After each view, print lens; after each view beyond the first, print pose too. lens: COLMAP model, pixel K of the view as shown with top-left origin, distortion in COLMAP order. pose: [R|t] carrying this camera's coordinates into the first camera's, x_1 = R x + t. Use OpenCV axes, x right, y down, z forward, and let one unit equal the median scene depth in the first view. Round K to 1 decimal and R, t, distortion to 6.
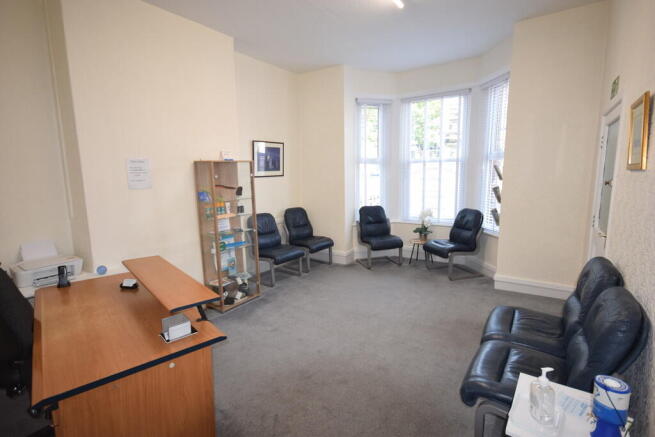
lens RADIAL K [[318.0, 0, 327.3], [0, 318.0, 217.8], [0, 0, 1]] dist [0.000271, 0.000016]
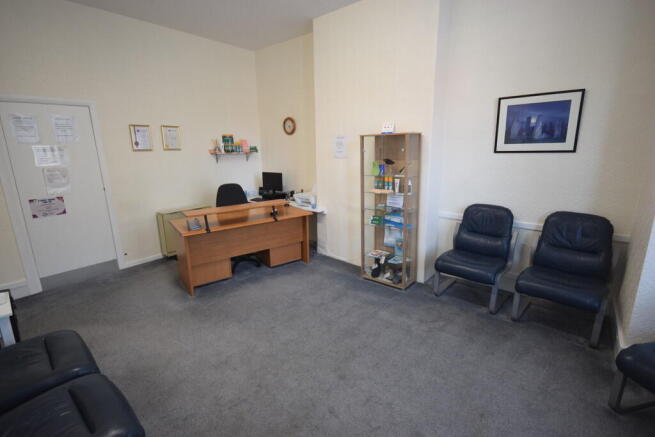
lens RADIAL K [[307.8, 0, 328.2], [0, 307.8, 218.6], [0, 0, 1]] dist [-0.001764, -0.000267]
pose [[-0.102464, 0.244997, -0.964094, 0.504498], [-0.129207, 0.957707, 0.257106, -0.116993], [0.986310, 0.150912, -0.066475, 0.718949]]
